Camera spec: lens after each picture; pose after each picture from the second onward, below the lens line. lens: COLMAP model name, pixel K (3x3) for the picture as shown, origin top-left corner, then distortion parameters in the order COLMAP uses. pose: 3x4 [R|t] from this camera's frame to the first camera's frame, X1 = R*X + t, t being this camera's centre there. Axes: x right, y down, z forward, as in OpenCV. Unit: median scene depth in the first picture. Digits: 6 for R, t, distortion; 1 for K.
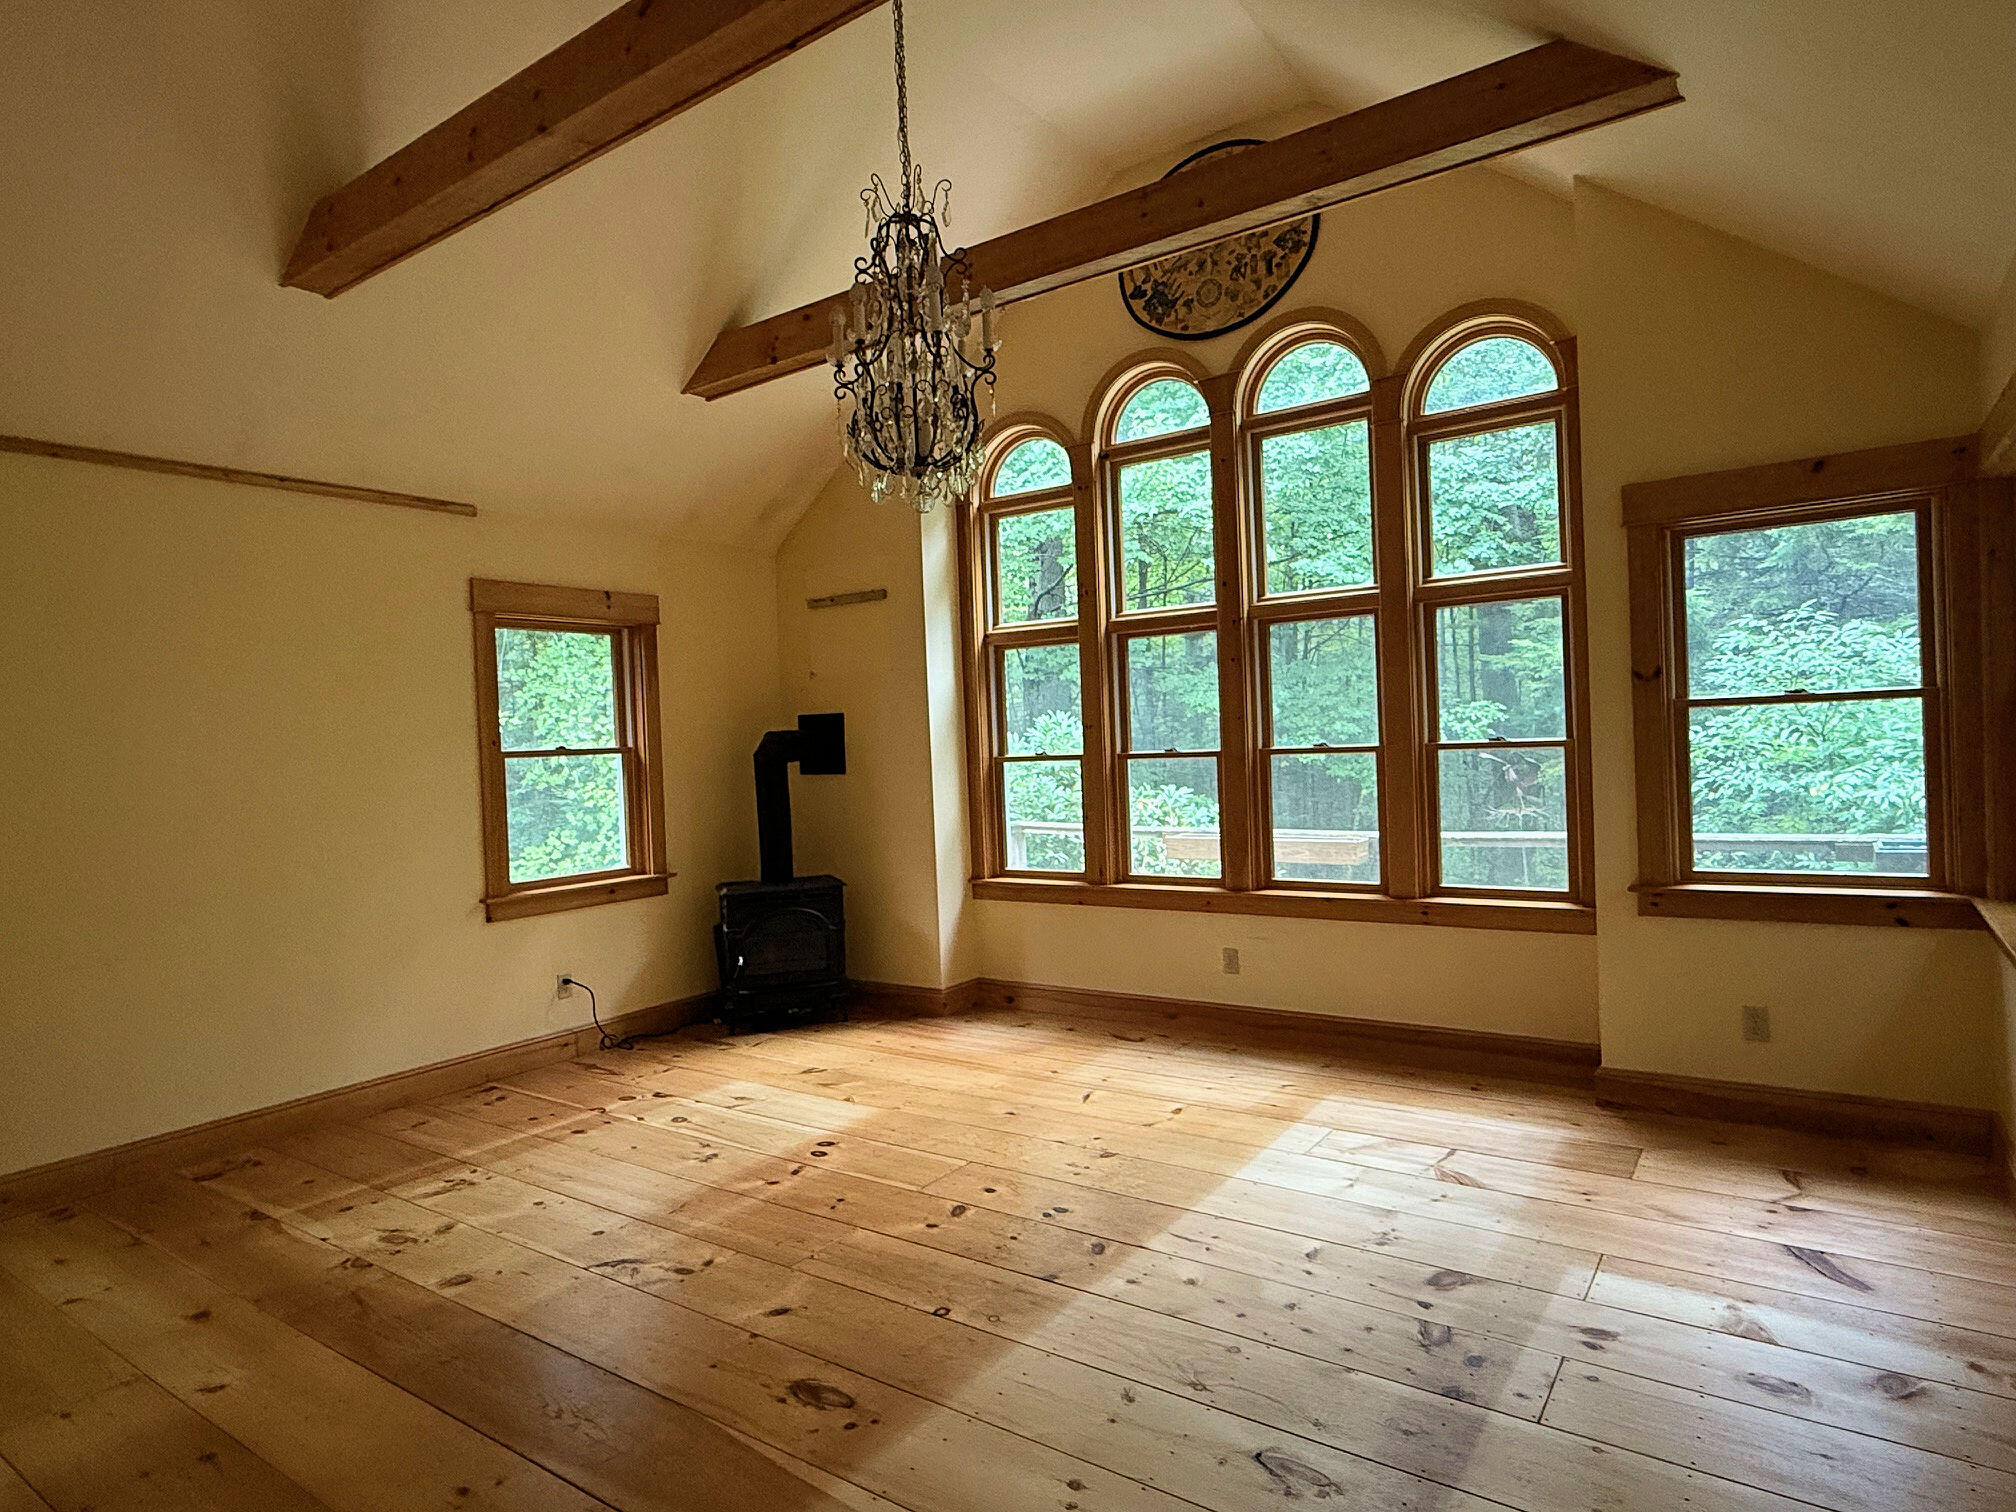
lens RADIAL K [[1157.9, 0, 1005.5], [0, 1157.9, 749.2], [0, 0, 1]] dist [0.002637, 0.003856]
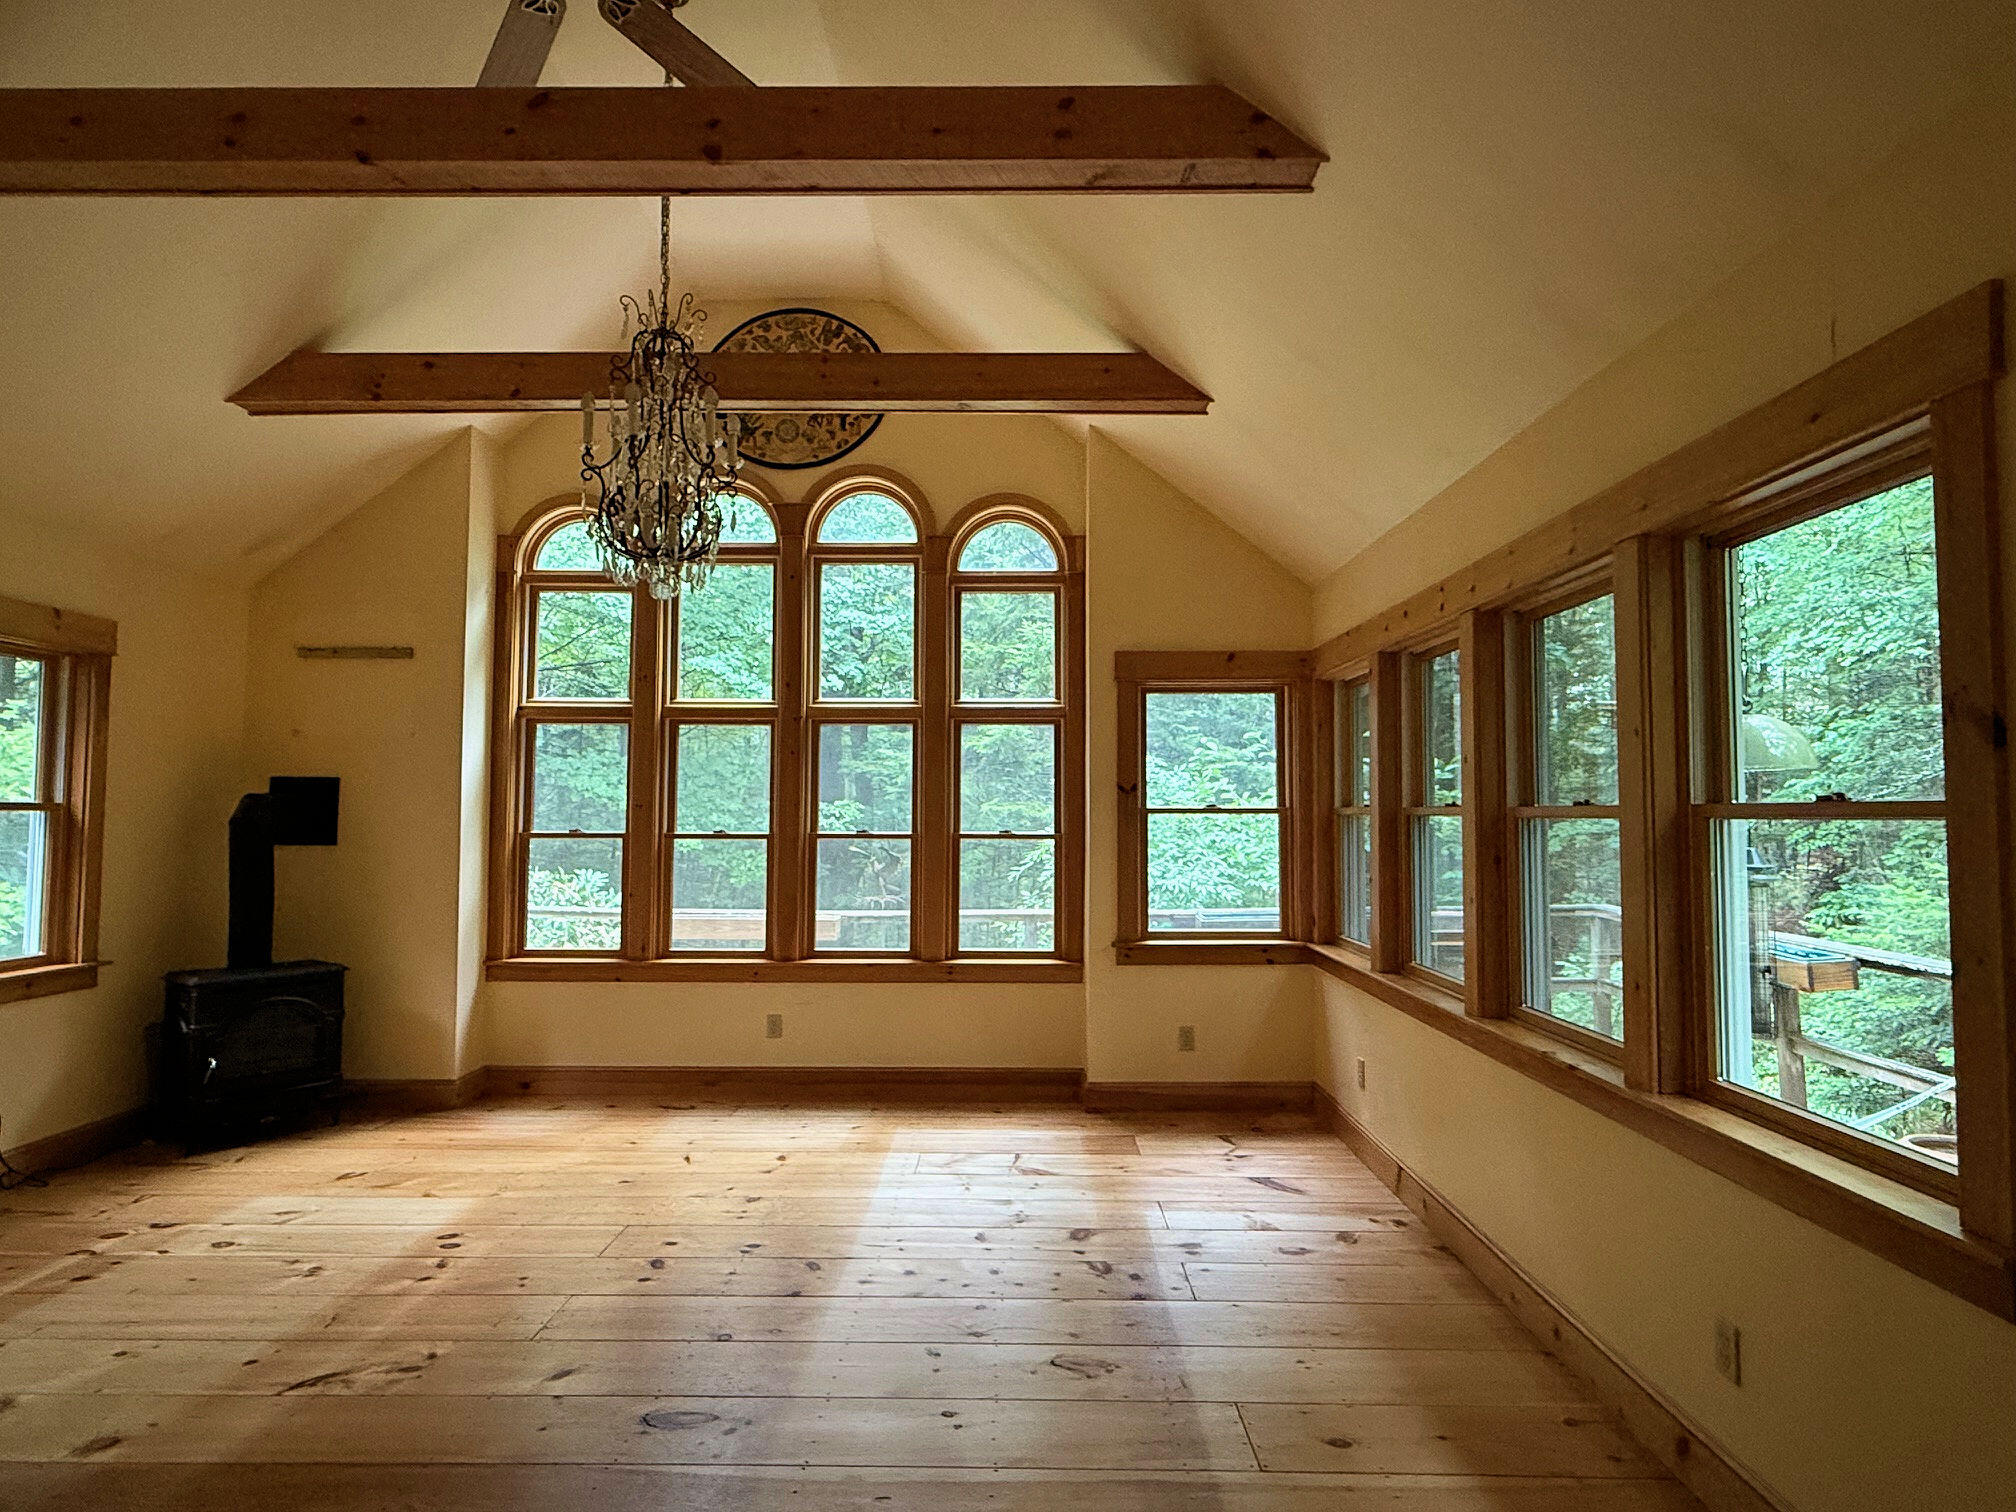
lens RADIAL K [[1157.9, 0, 1011.2], [0, 1157.9, 747.3], [0, 0, 1]] dist [0.002637, 0.003856]
pose [[0.817833, 0.079062, 0.569999, -0.278119], [-0.031816, 0.995214, -0.092392, 0.014901], [-0.574576, 0.057426, 0.816434, -0.041406]]
